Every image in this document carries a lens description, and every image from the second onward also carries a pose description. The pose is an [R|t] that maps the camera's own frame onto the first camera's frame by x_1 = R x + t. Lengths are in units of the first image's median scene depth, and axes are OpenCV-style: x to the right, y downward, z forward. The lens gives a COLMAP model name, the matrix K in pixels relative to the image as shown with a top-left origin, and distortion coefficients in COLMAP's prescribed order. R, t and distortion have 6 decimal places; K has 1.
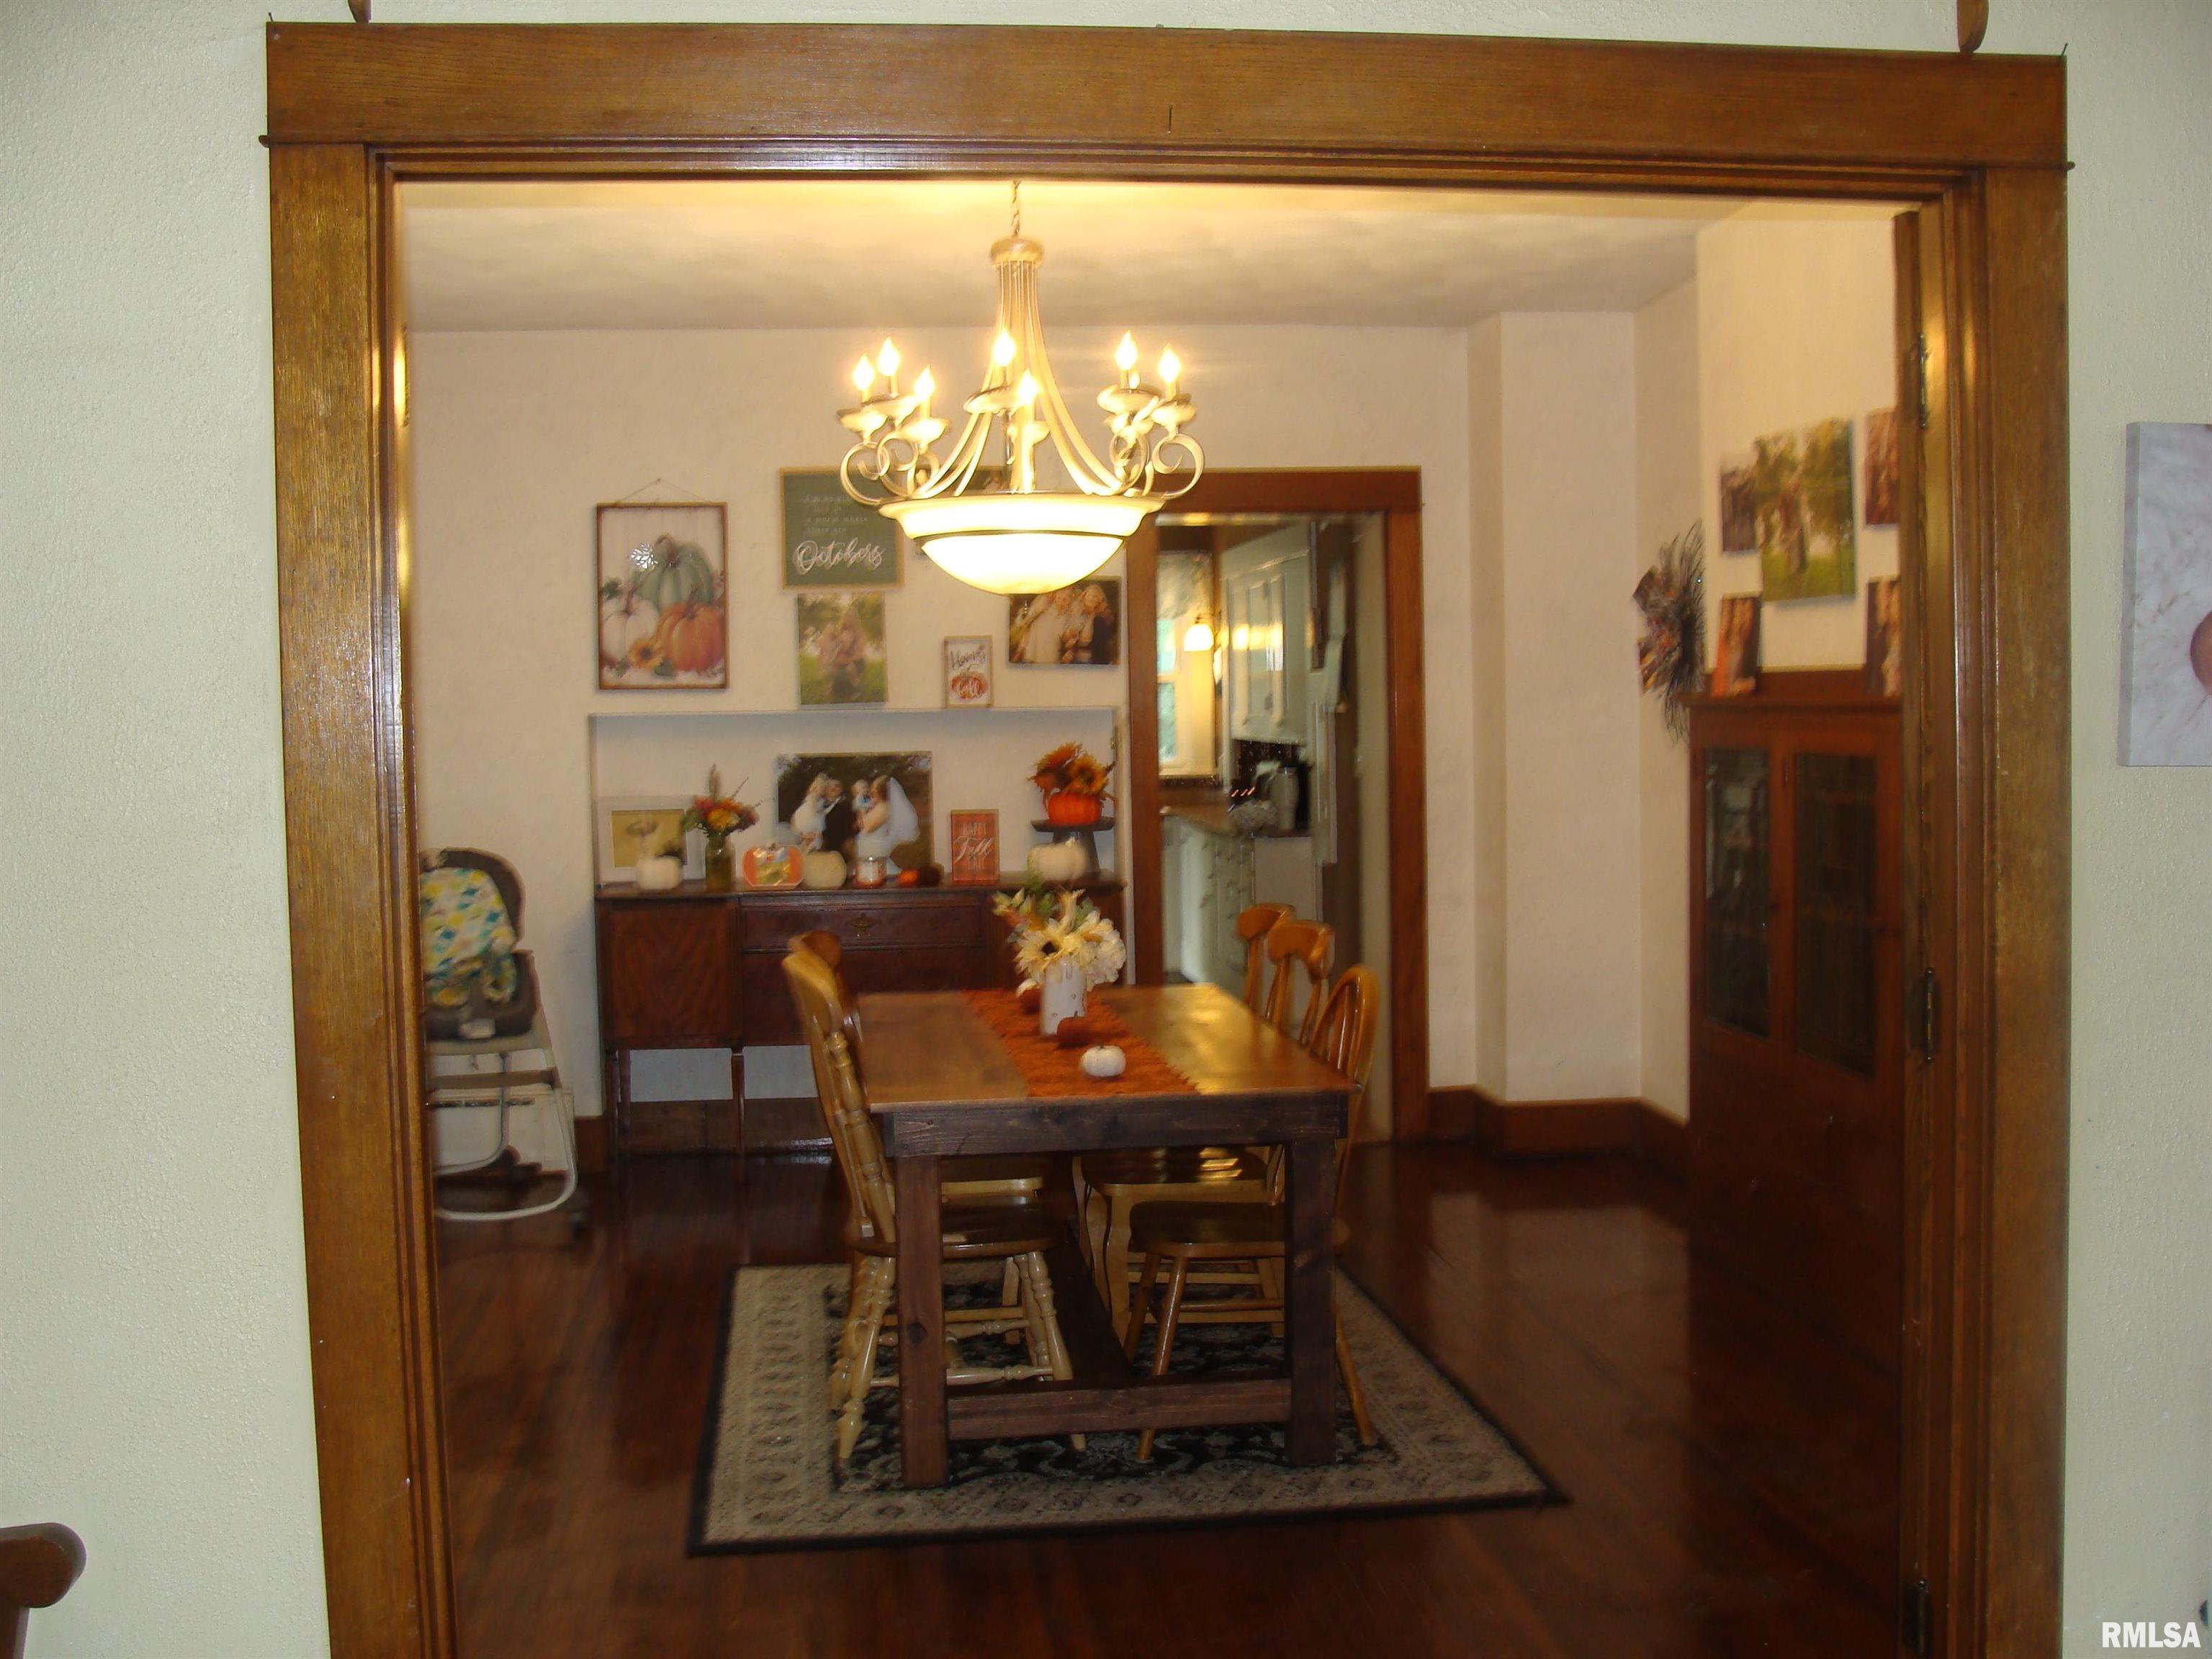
lens RADIAL K [[2576.5, 0, 1064.8], [0, 2576.5, 832.5], [0, 0, 1]] dist [-0.444995, 2.456916]
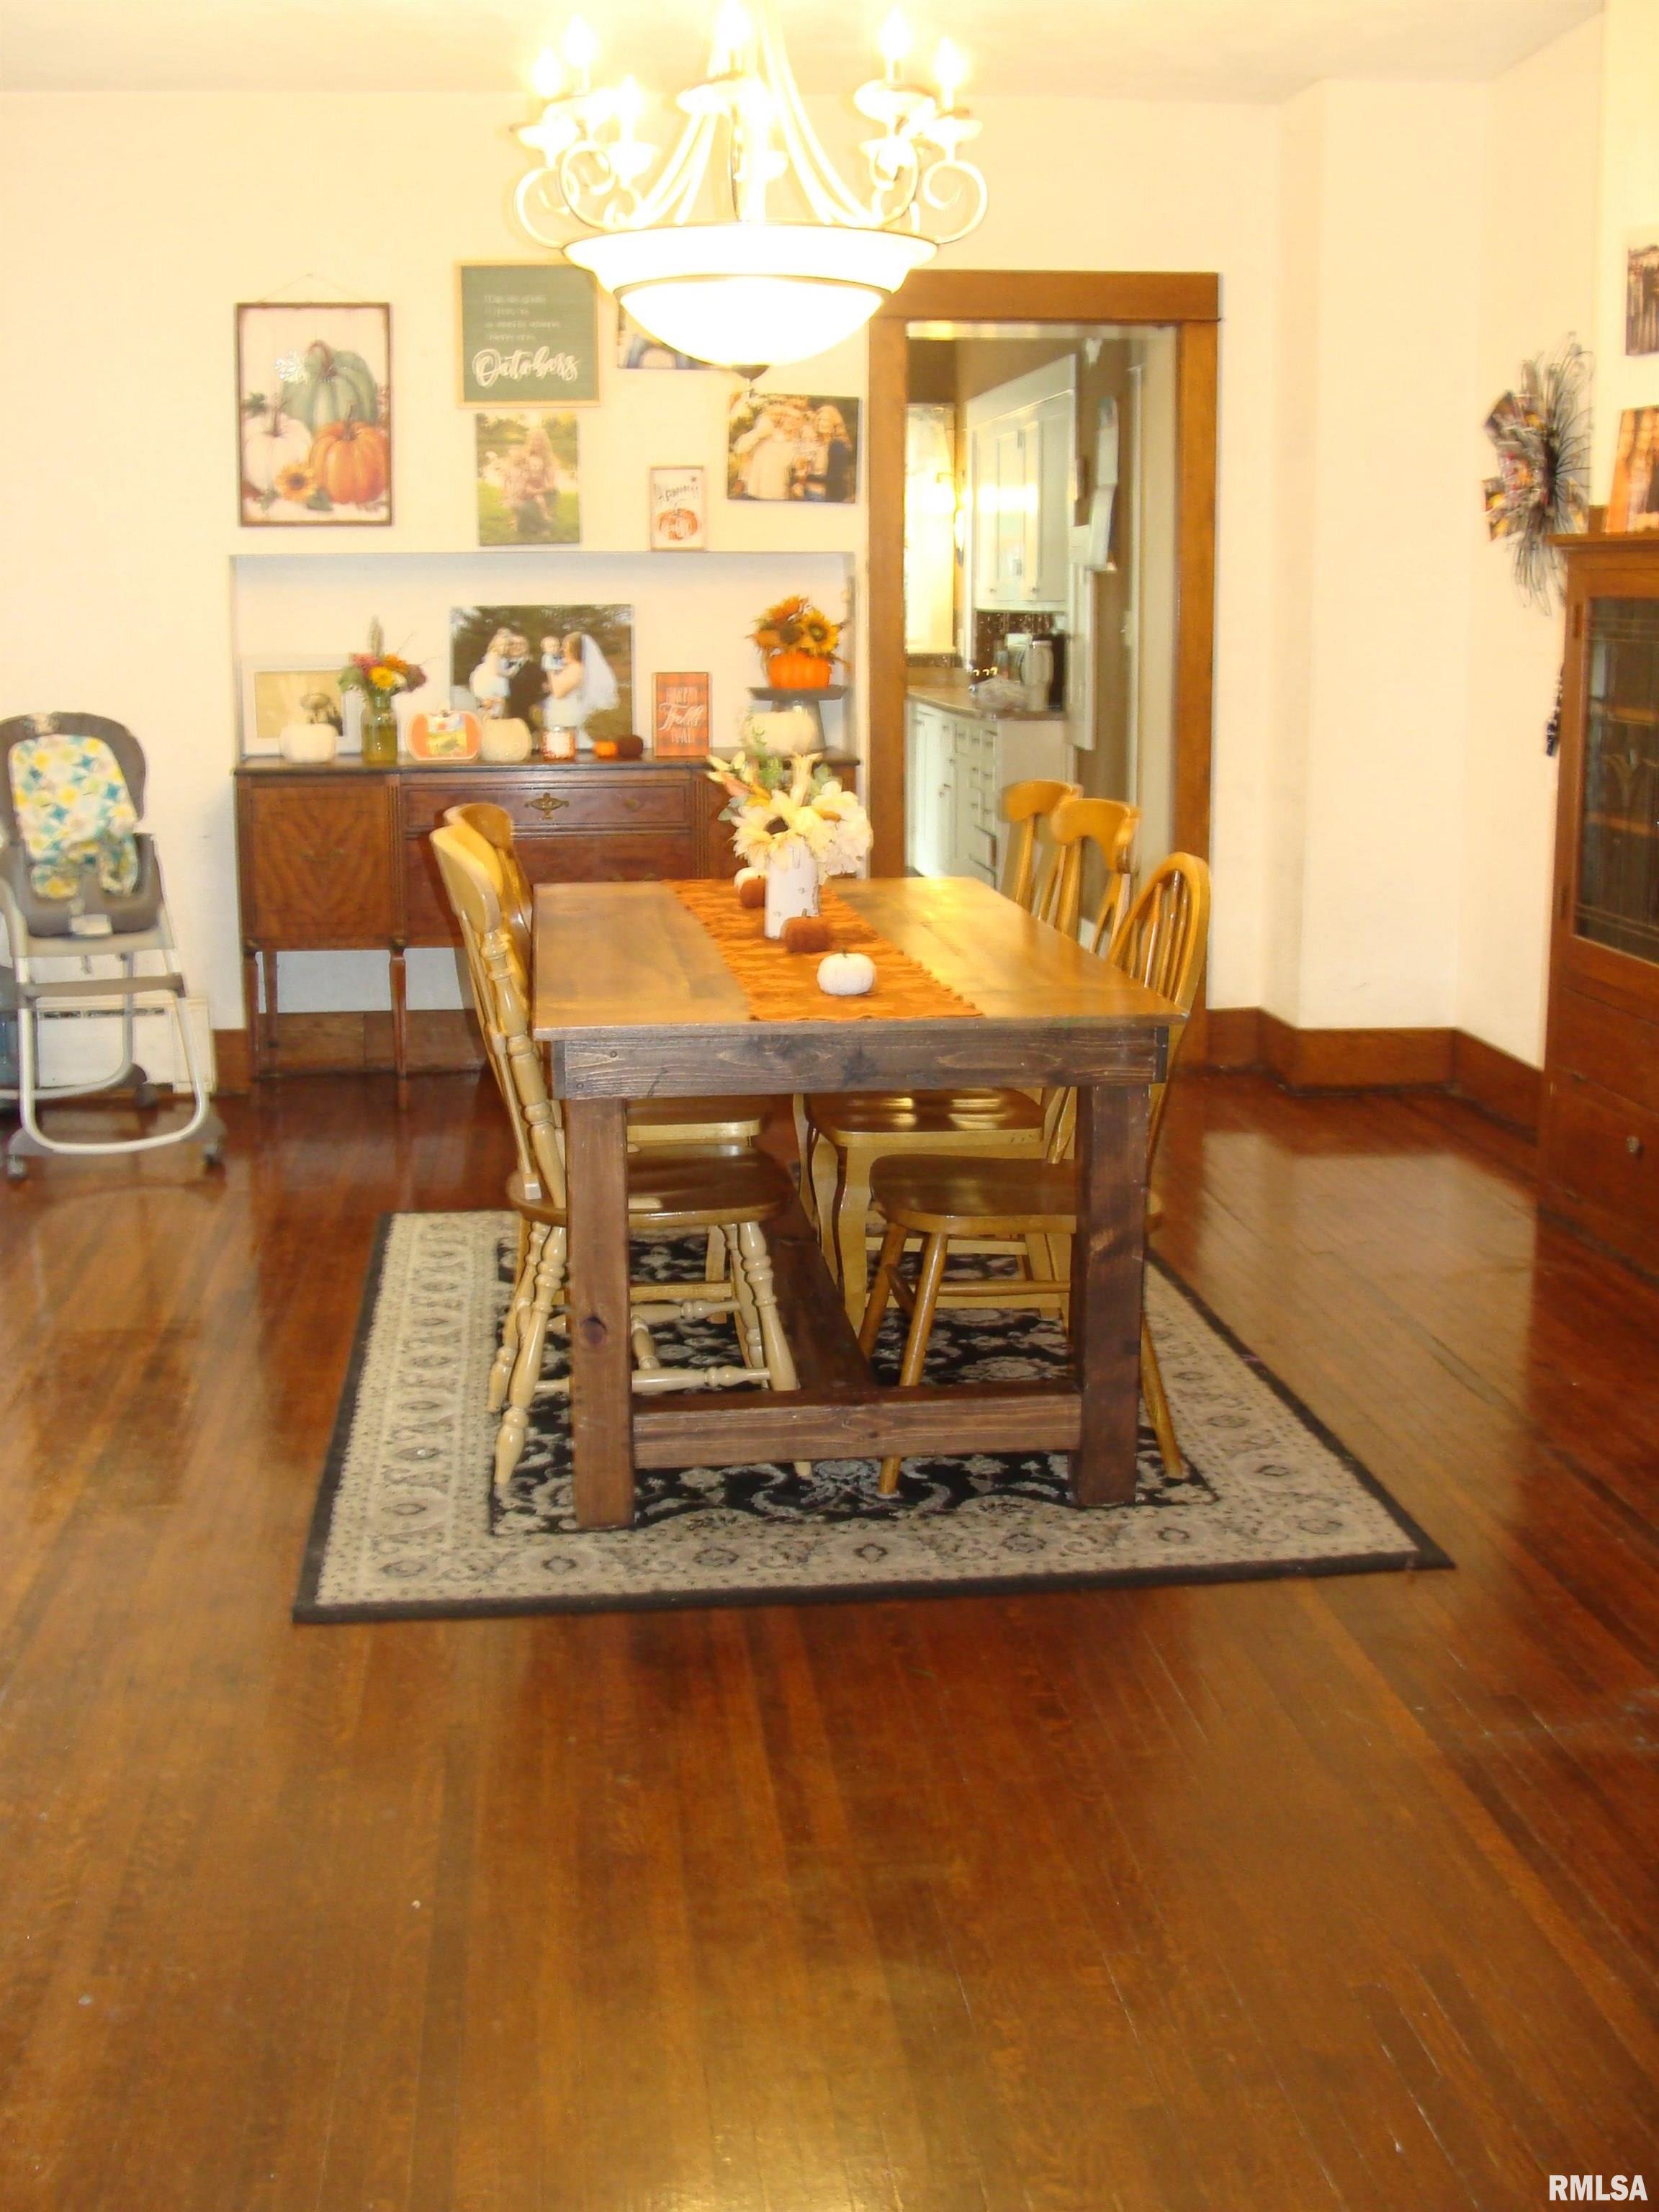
lens RADIAL K [[2576.5, 0, 829.5], [0, 2576.5, 1106.0], [0, 0, 1]] dist [-0.444995, 2.456916]
pose [[0.999669, 0.014398, 0.021345, -0.003272], [-0.017337, 0.989331, 0.144652, 0.011182], [-0.019034, -0.144974, 0.989252, 0.153638]]
